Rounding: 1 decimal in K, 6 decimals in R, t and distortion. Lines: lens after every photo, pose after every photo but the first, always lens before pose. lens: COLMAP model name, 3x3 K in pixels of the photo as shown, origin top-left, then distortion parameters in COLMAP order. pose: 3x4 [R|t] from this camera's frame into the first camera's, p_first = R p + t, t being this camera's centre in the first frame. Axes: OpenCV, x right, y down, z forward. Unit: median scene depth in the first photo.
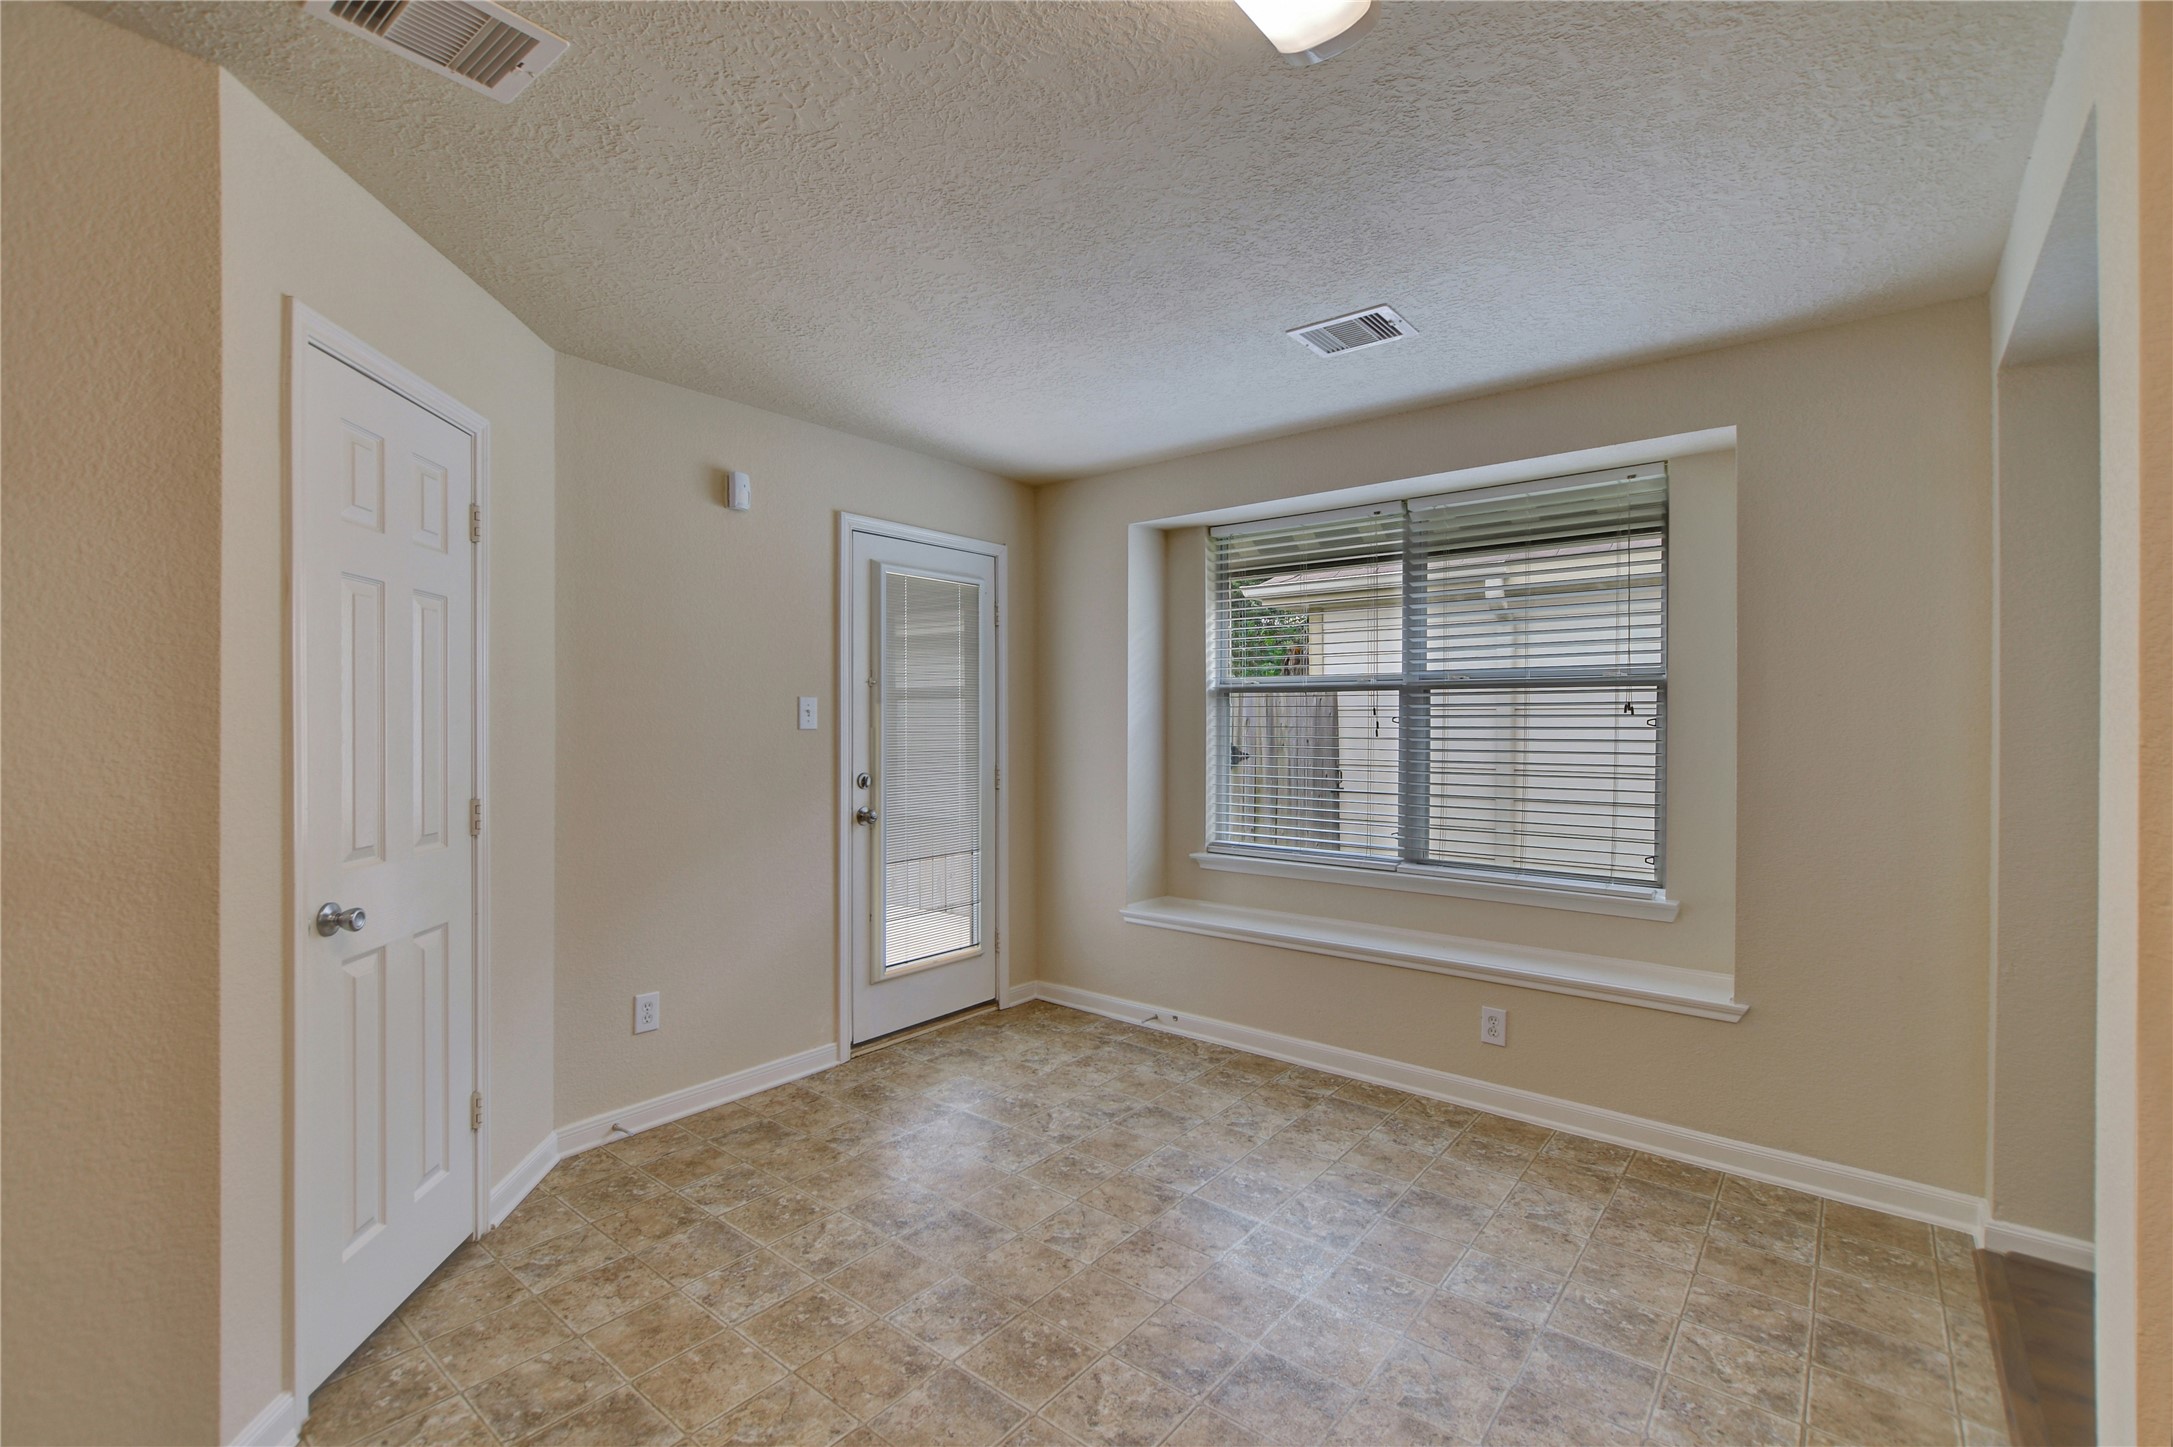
lens RADIAL K [[957.3, 0, 1072.2], [0, 957.3, 735.8], [0, 0, 1]] dist [-0.011026, 0.000346]
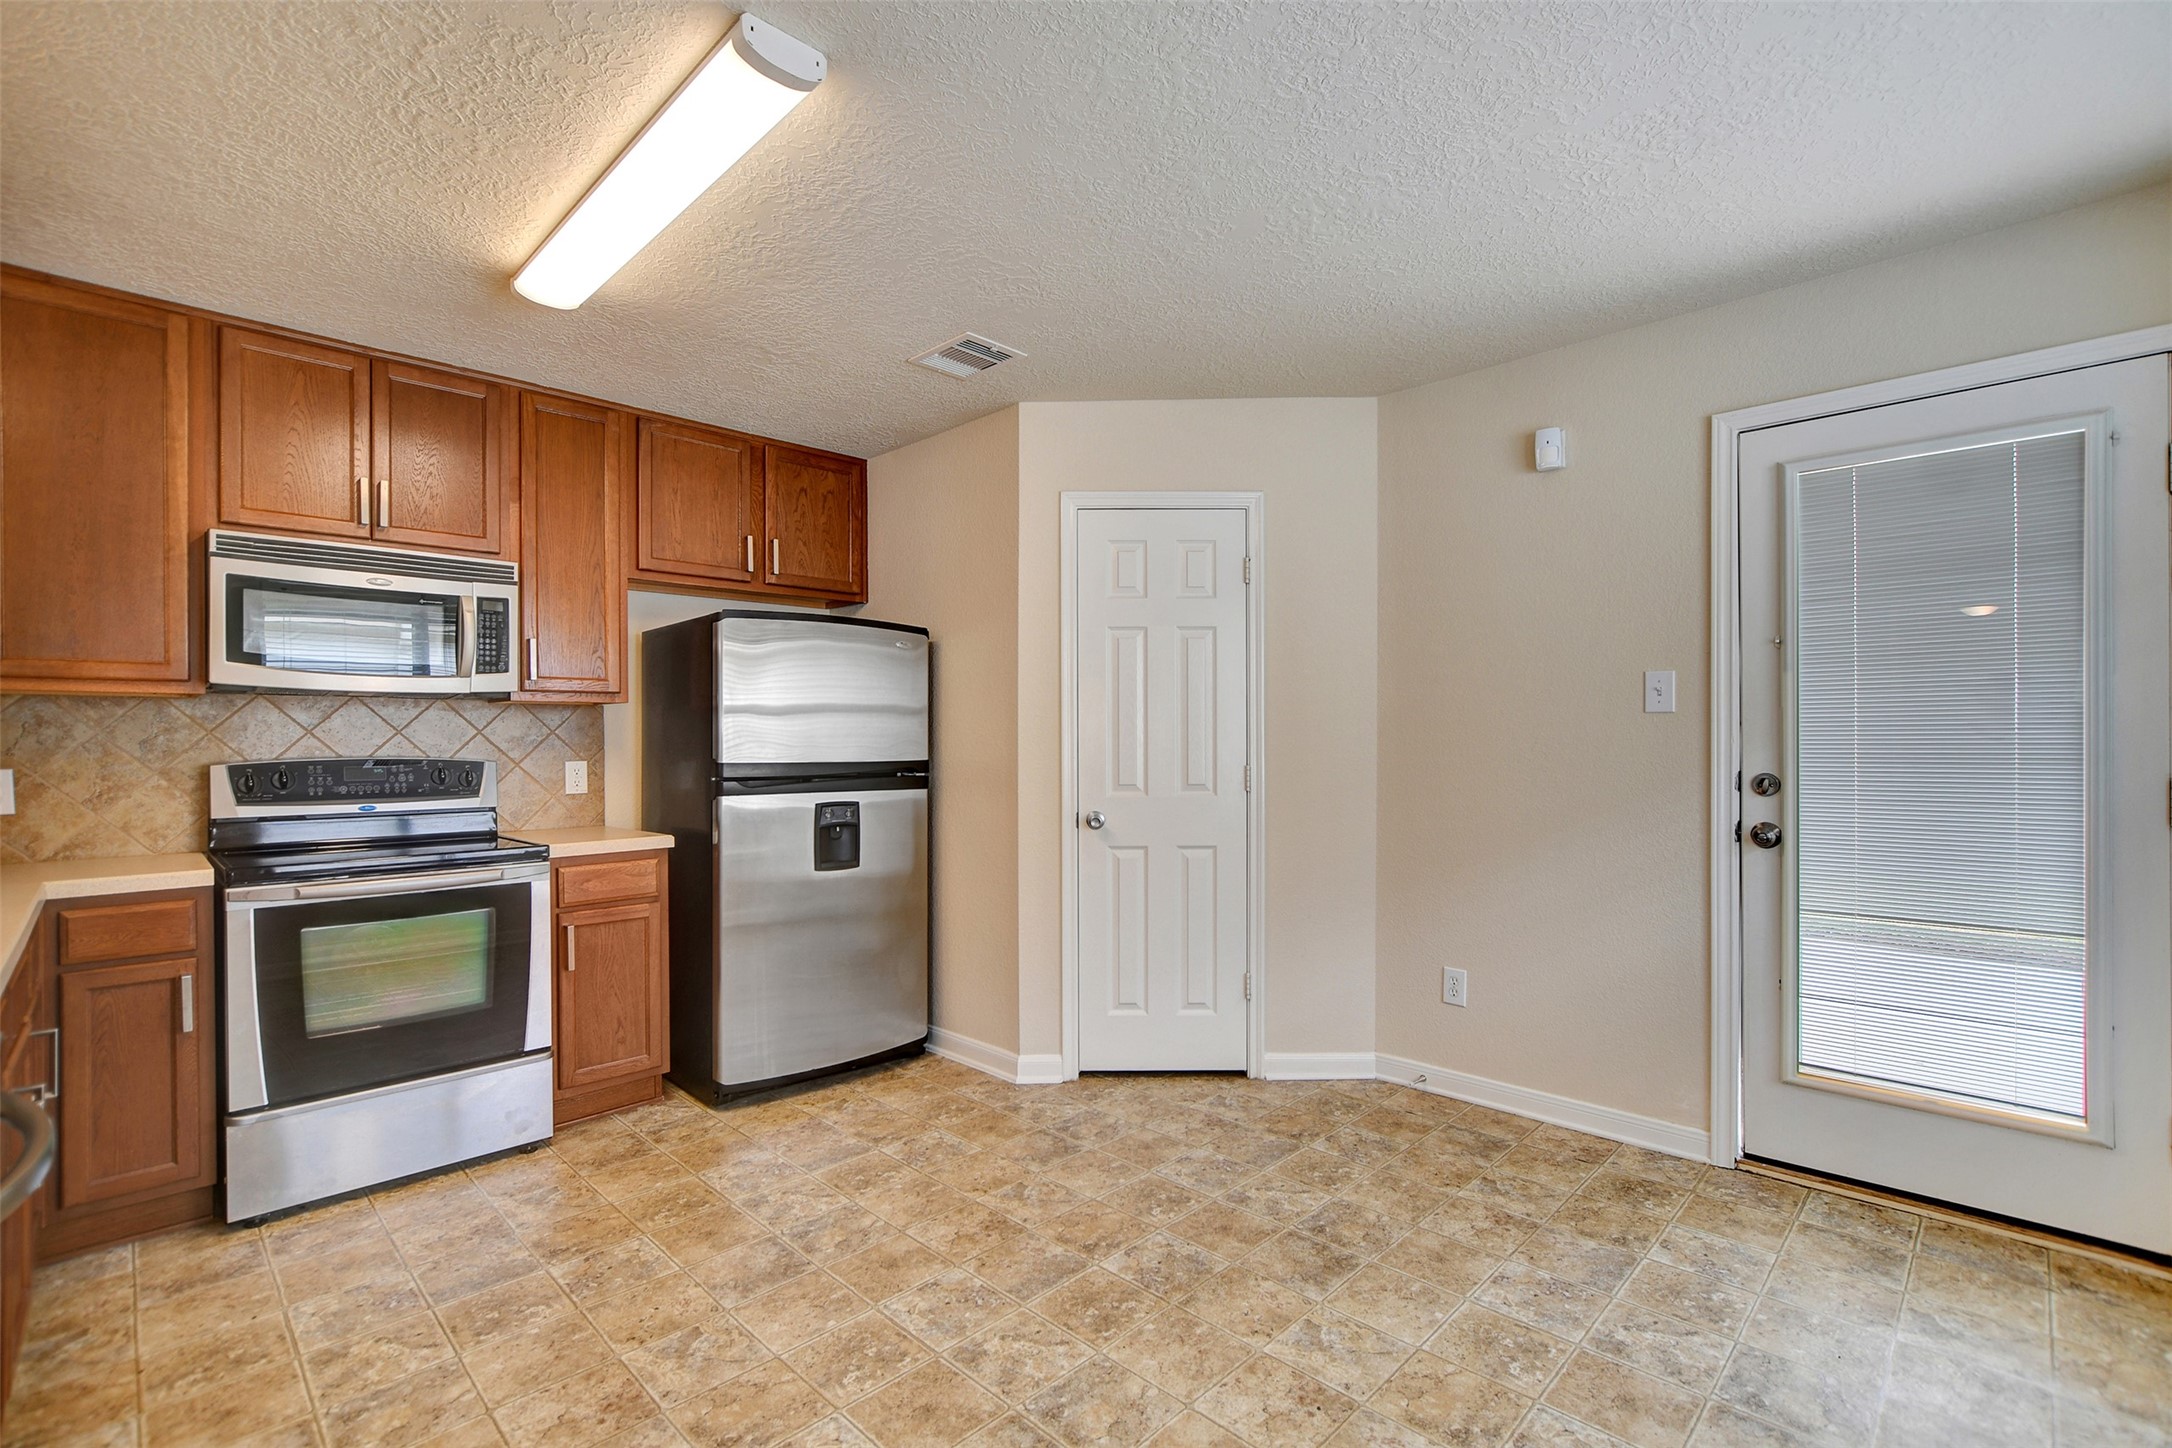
lens RADIAL K [[956.9, 0, 1071.7], [0, 956.9, 736.3], [0, 0, 1]] dist [-0.011026, 0.000346]
pose [[-0.094561, -0.000439, -0.995519, 0.634717], [-0.009914, 0.999951, 0.000500, 0.020888], [0.995470, 0.009917, -0.094561, 0.682160]]
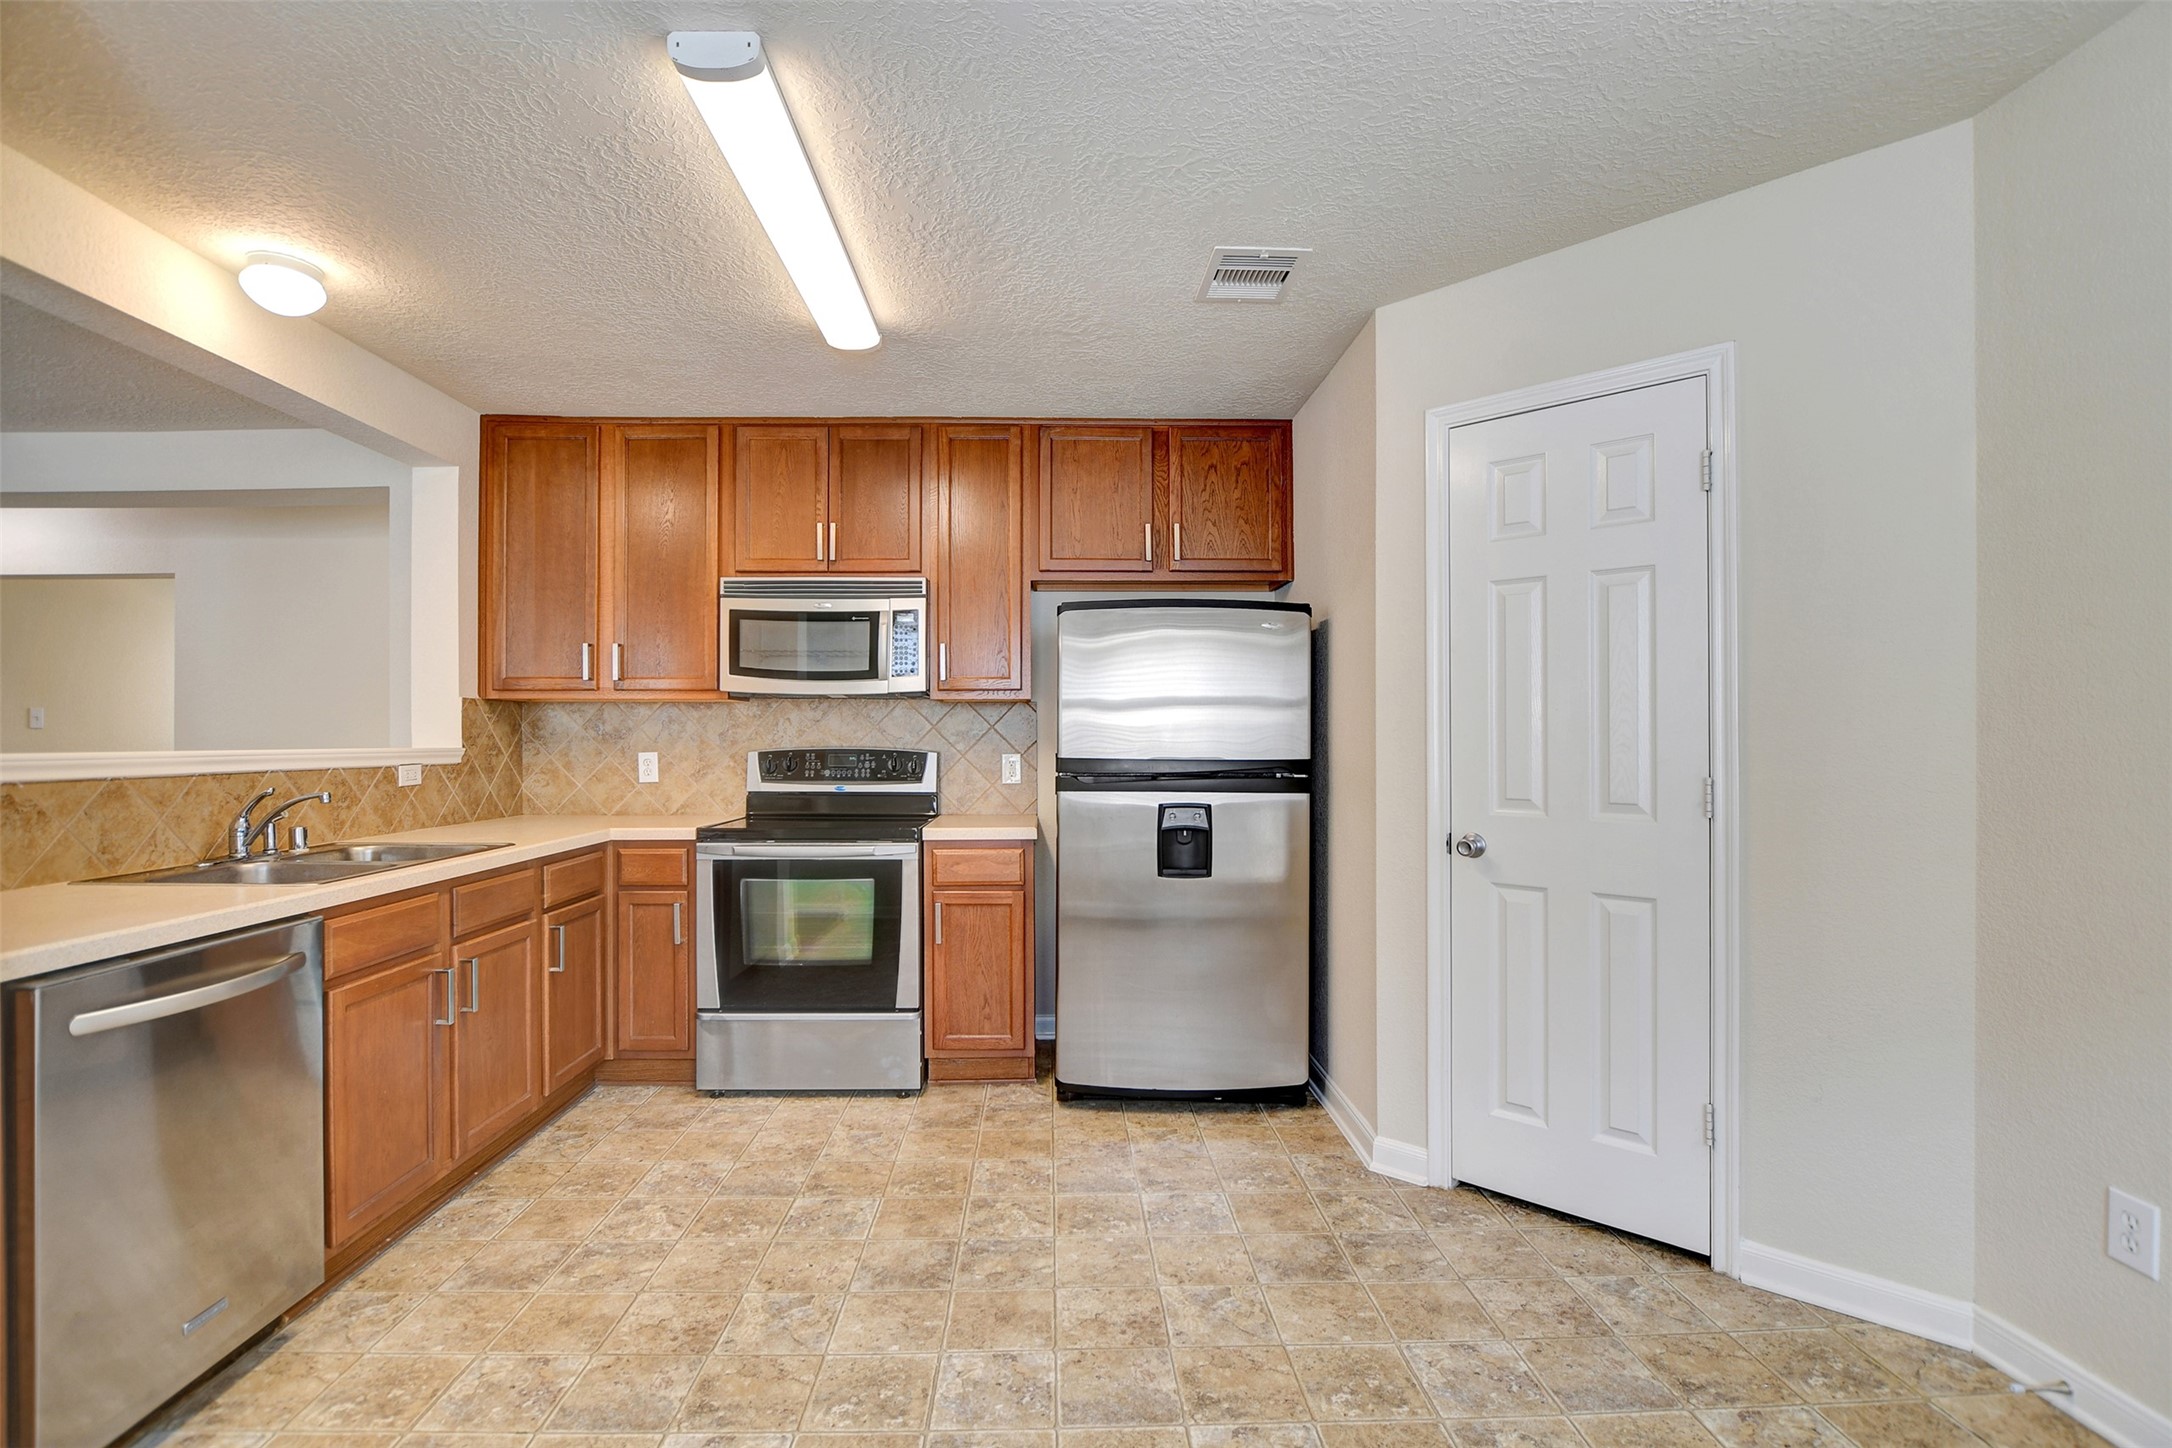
lens RADIAL K [[983.7, 0, 1077.5], [0, 983.7, 729.7], [0, 0, 1]] dist [-0.036613, 0.006921]
pose [[-0.750636, -0.003835, -0.660705, 0.331469], [-0.009147, 0.999948, 0.004588, 0.019248], [0.660652, 0.009487, -0.750632, 1.005485]]
